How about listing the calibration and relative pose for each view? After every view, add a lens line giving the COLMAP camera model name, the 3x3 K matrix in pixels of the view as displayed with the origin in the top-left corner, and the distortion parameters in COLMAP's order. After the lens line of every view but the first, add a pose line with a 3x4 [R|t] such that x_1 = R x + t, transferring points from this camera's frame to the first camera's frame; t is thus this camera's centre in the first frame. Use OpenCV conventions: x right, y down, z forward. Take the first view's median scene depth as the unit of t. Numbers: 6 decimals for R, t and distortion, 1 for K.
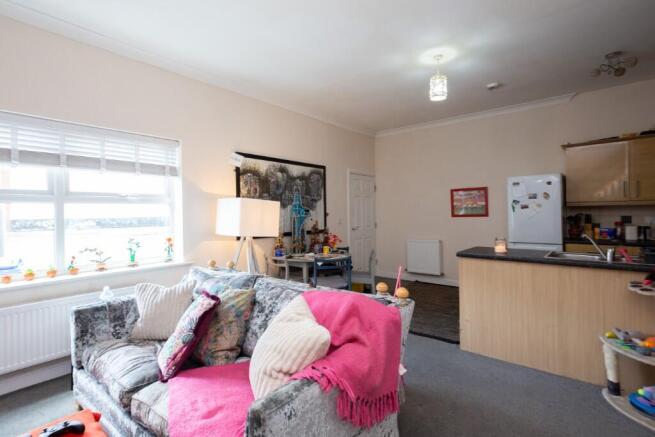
lens RADIAL K [[319.9, 0, 325.4], [0, 319.9, 212.2], [0, 0, 1]] dist [0.011321, 0.000123]
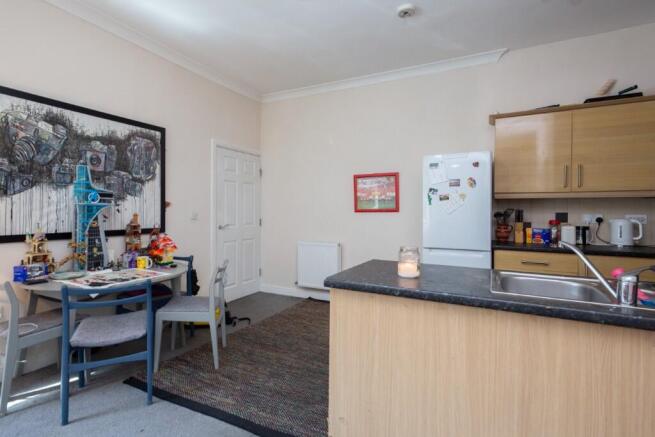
lens RADIAL K [[322.5, 0, 327.2], [0, 322.5, 211.9], [0, 0, 1]] dist [0.002983, -0.000132]
pose [[0.973470, 0.017651, 0.228132, 0.200932], [-0.018913, 0.999816, 0.003348, 0.016219], [-0.228031, -0.007574, 0.973624, 0.354342]]
